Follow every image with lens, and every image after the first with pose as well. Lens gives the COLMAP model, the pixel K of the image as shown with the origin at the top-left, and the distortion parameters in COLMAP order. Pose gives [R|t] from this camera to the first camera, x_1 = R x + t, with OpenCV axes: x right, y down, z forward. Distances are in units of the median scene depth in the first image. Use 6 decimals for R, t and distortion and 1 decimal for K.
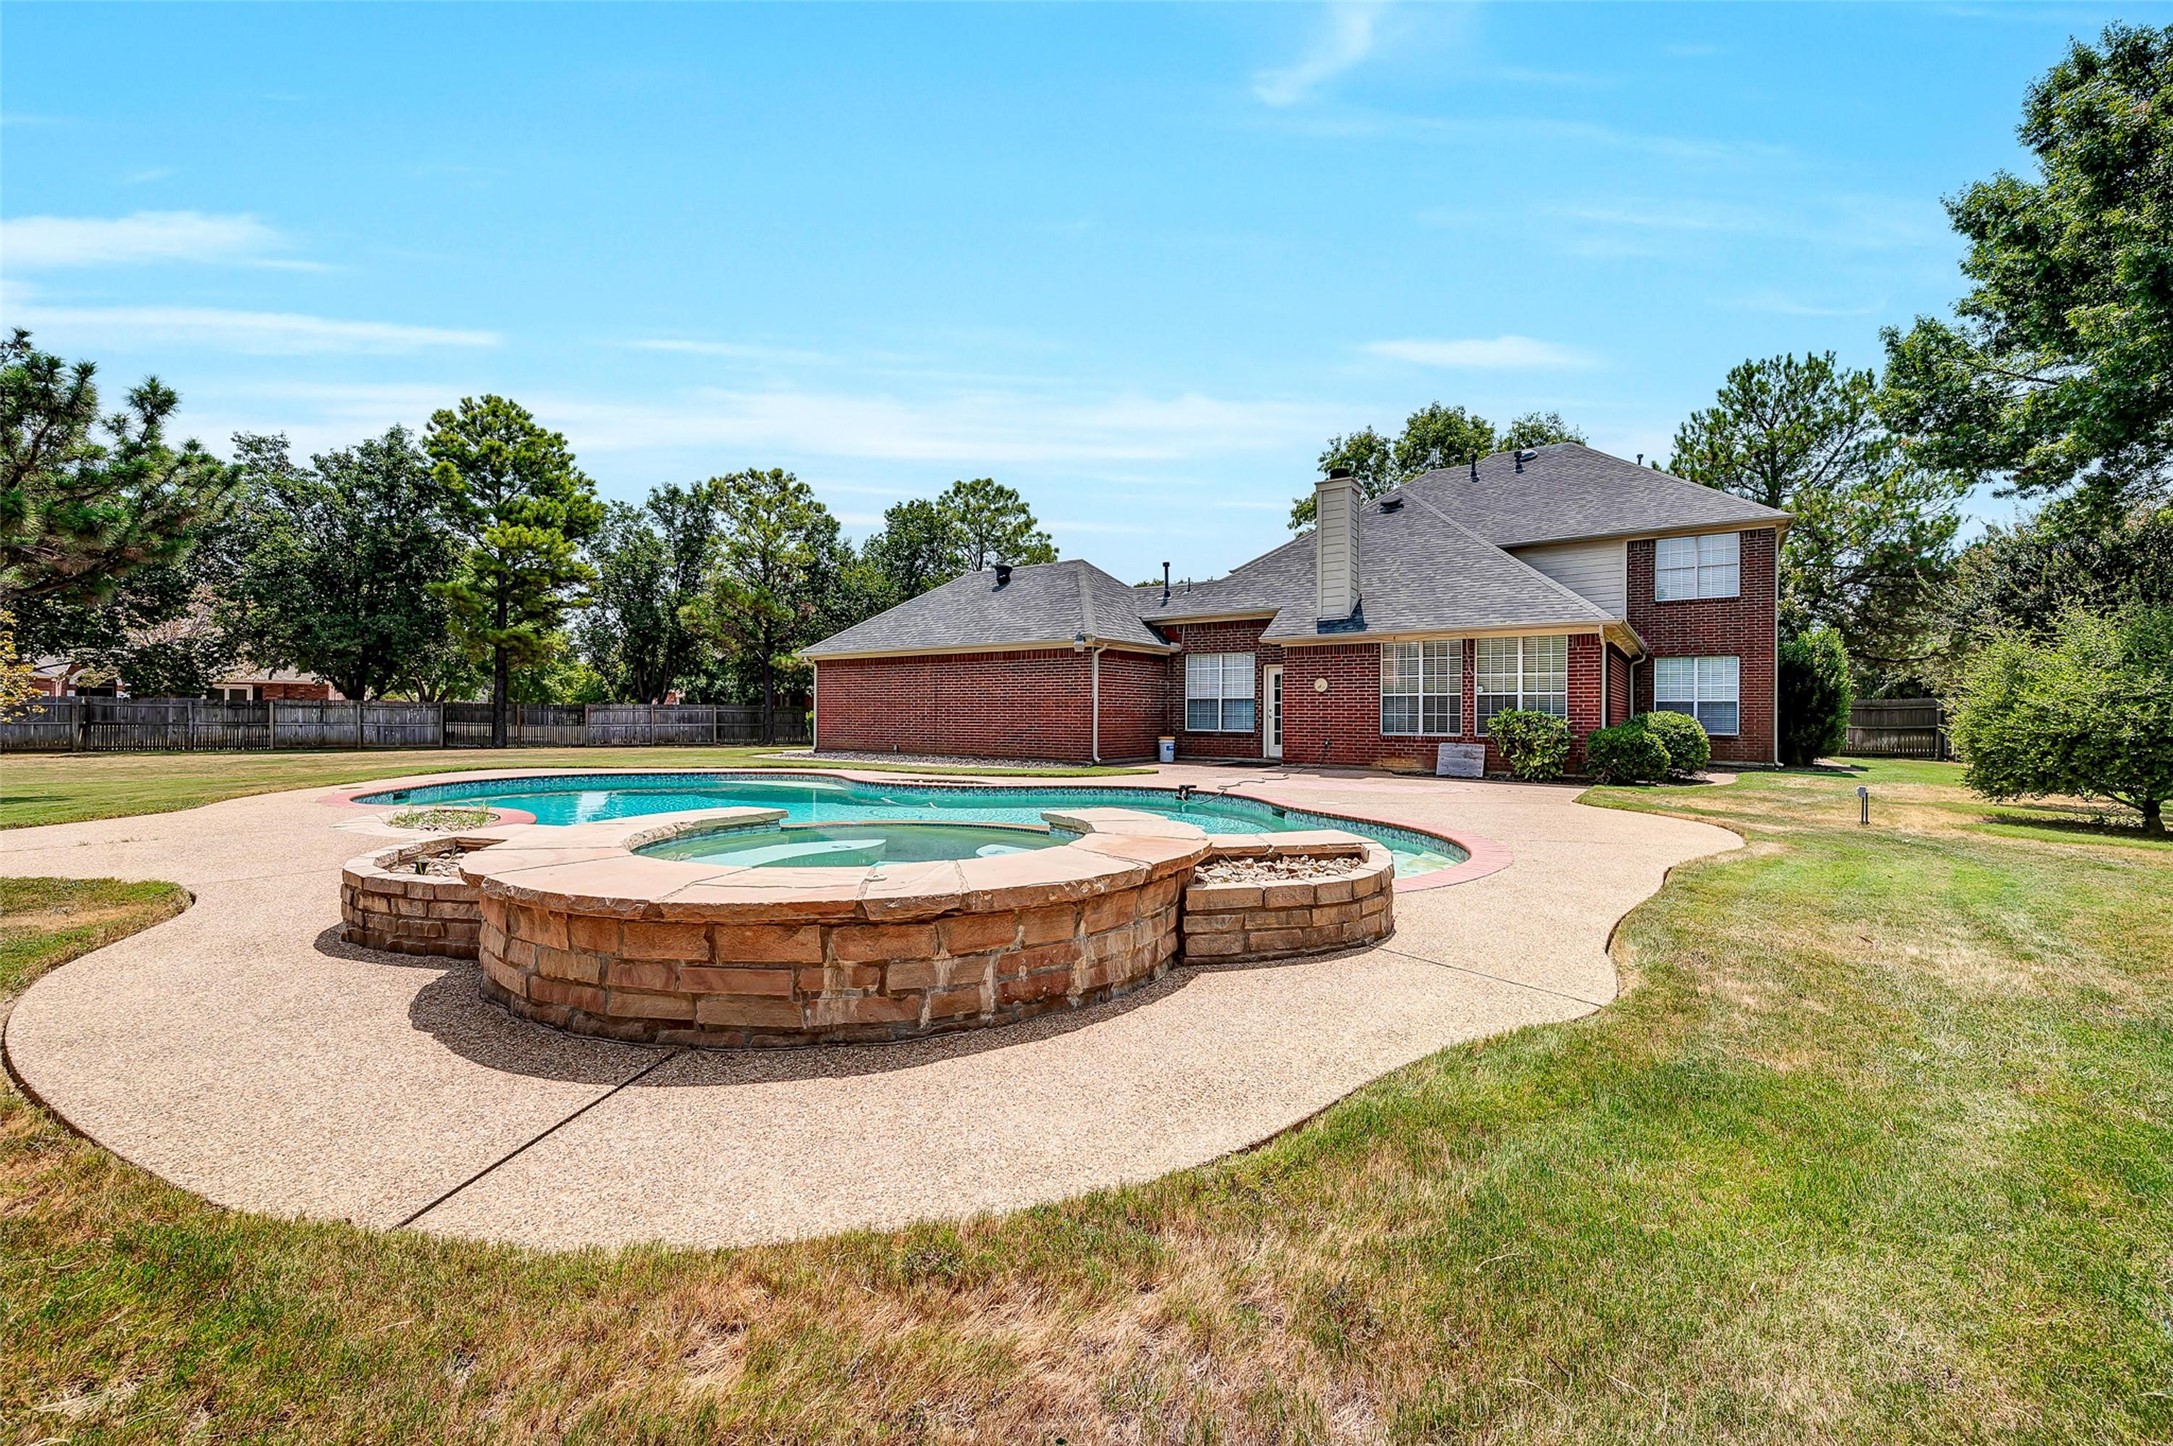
lens RADIAL K [[871.1, 0, 1103.0], [0, 871.1, 723.3], [0, 0, 1]] dist [-0.000175, -0.000306]
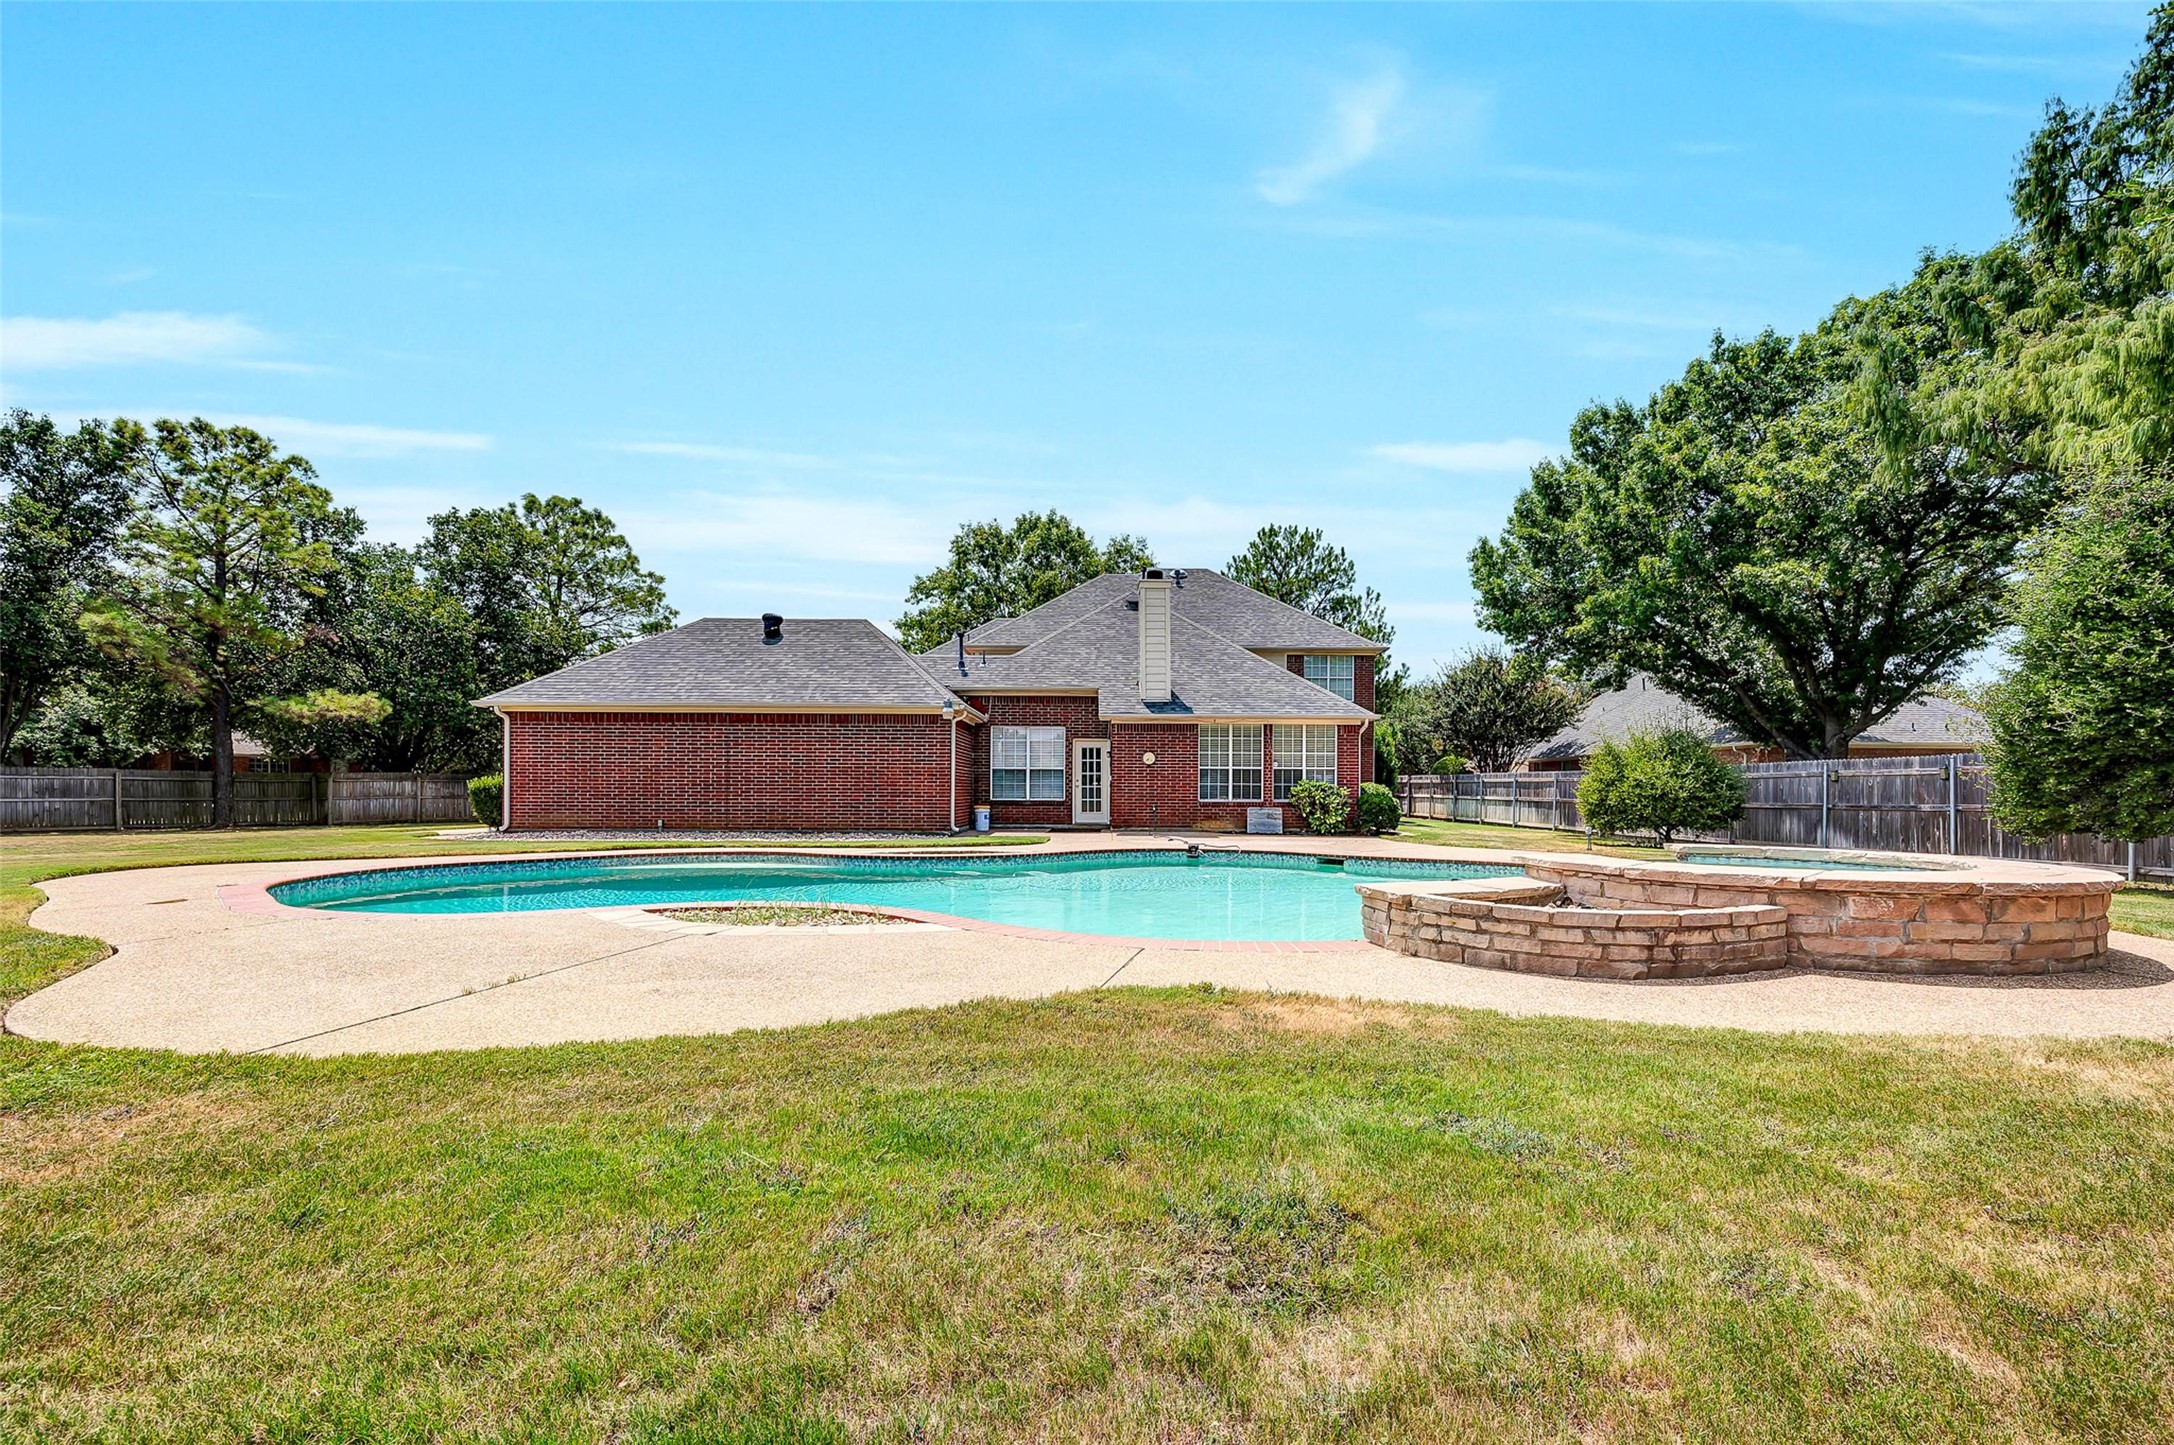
lens RADIAL K [[857.9, 0, 1114.2], [0, 857.9, 789.3], [0, 0, 1]] dist [-0.002469, -0.000333]
pose [[0.816372, -0.000048, 0.577526, -0.391431], [0.004376, 0.999972, -0.006103, 0.003063], [-0.577509, 0.007509, 0.816350, 0.096530]]
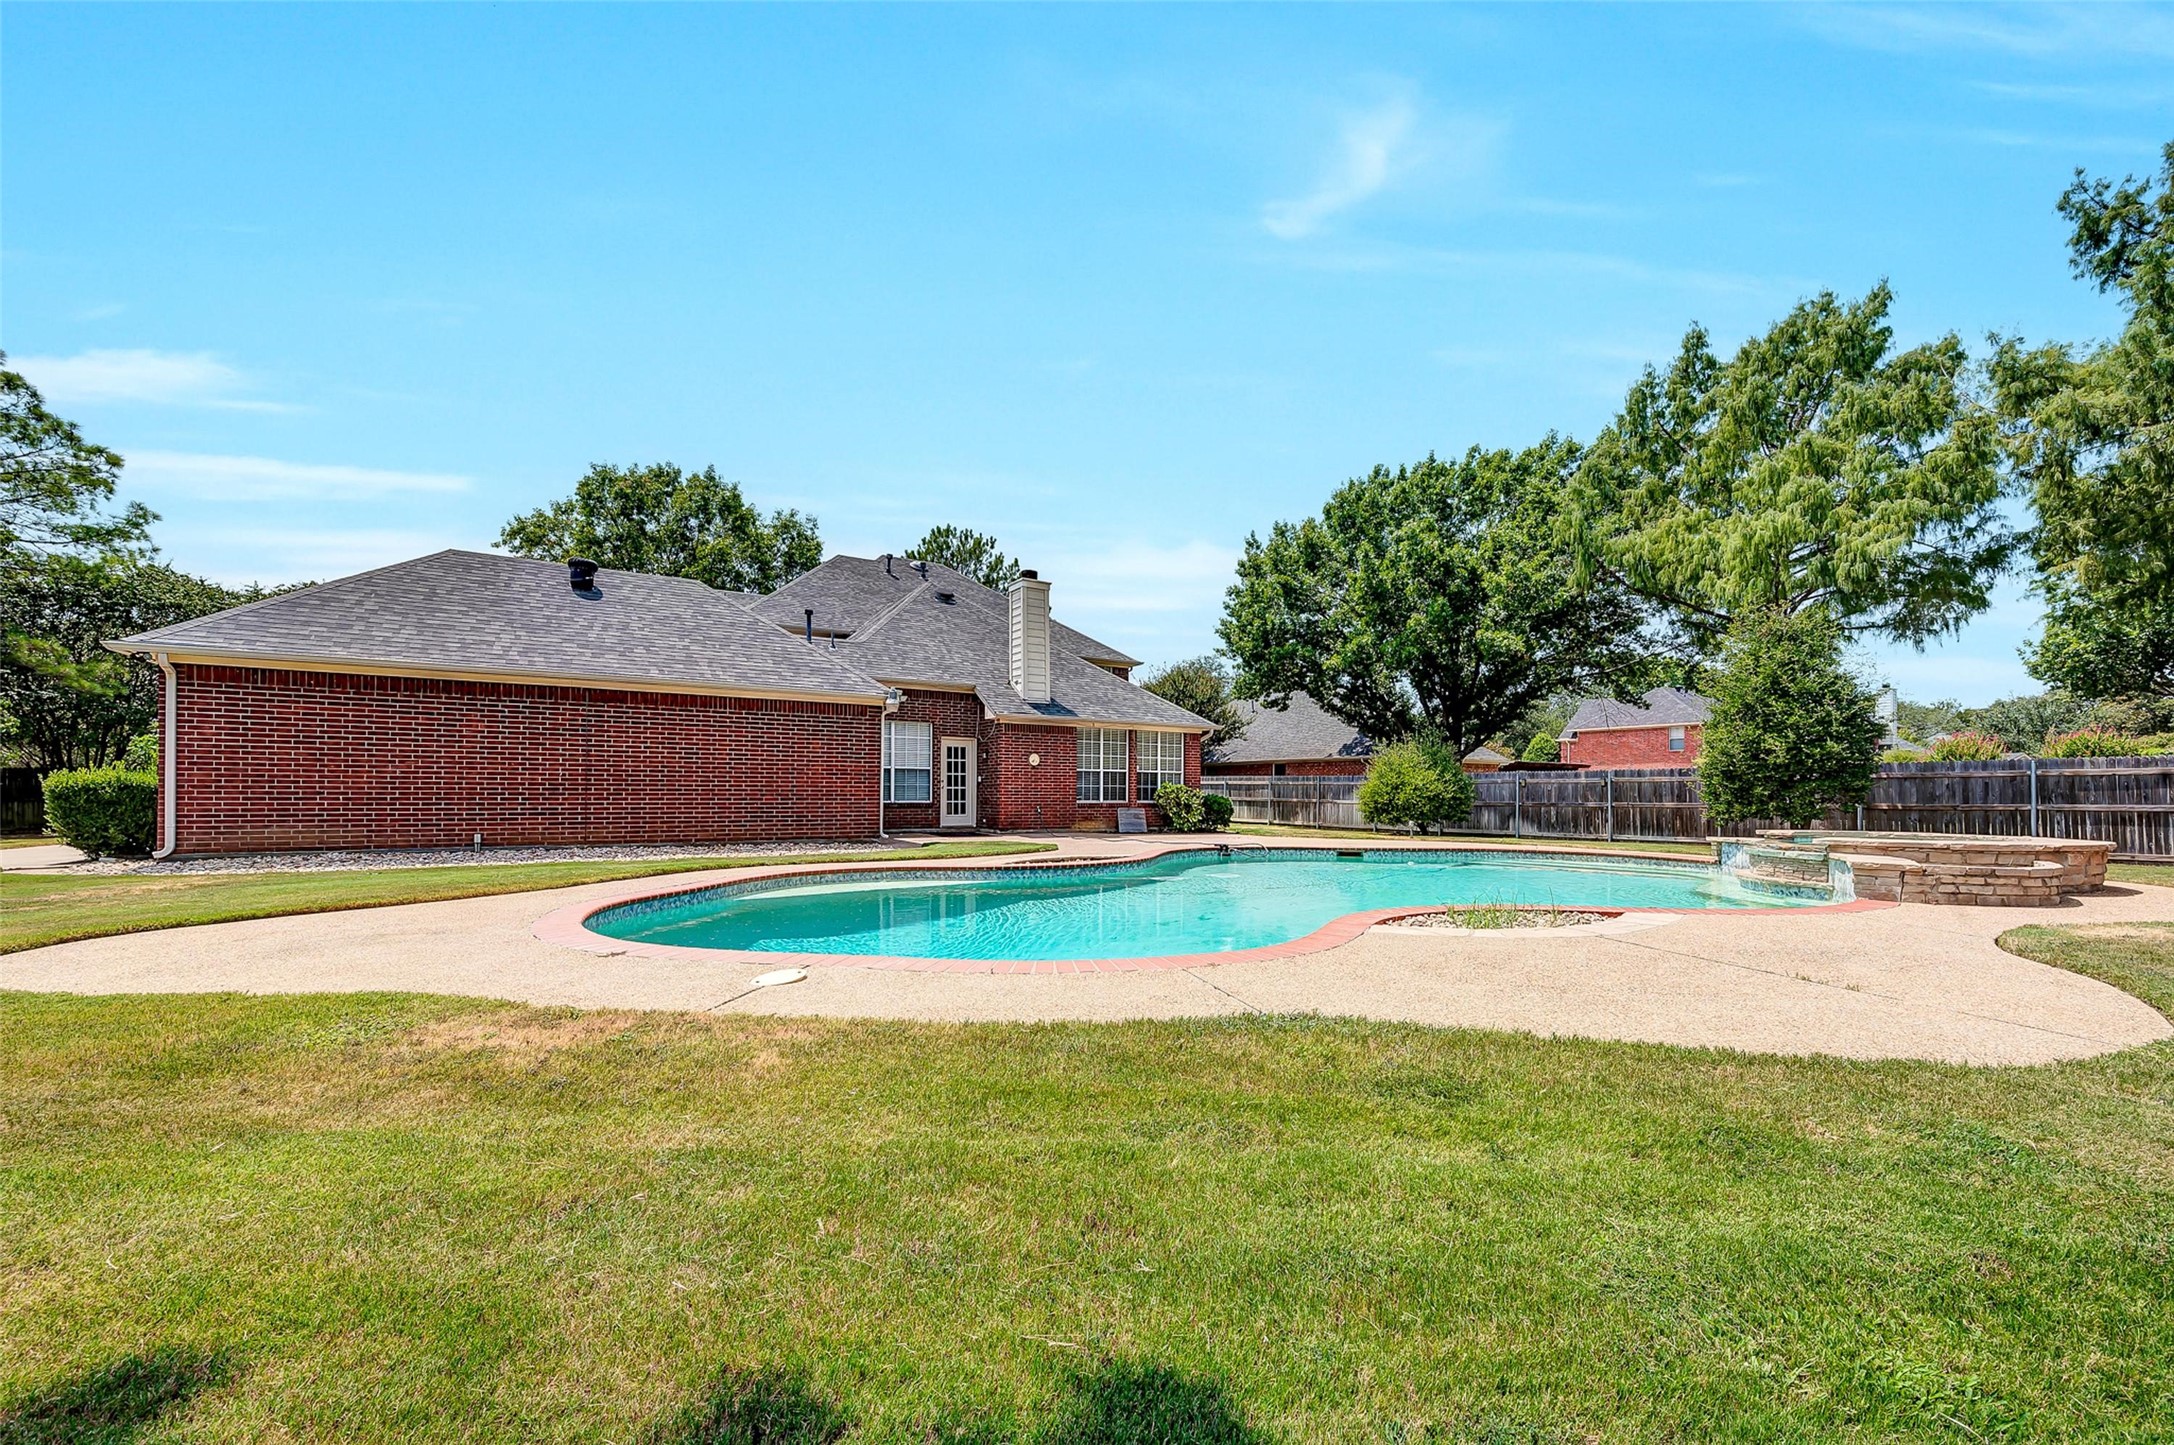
lens RADIAL K [[857.9, 0, 1114.2], [0, 857.9, 789.3], [0, 0, 1]] dist [-0.002469, -0.000333]
pose [[0.388261, 0.000899, 0.921549, -0.661671], [0.003851, 0.999989, -0.002597, -0.001840], [-0.921542, 0.004557, 0.388253, 0.421606]]
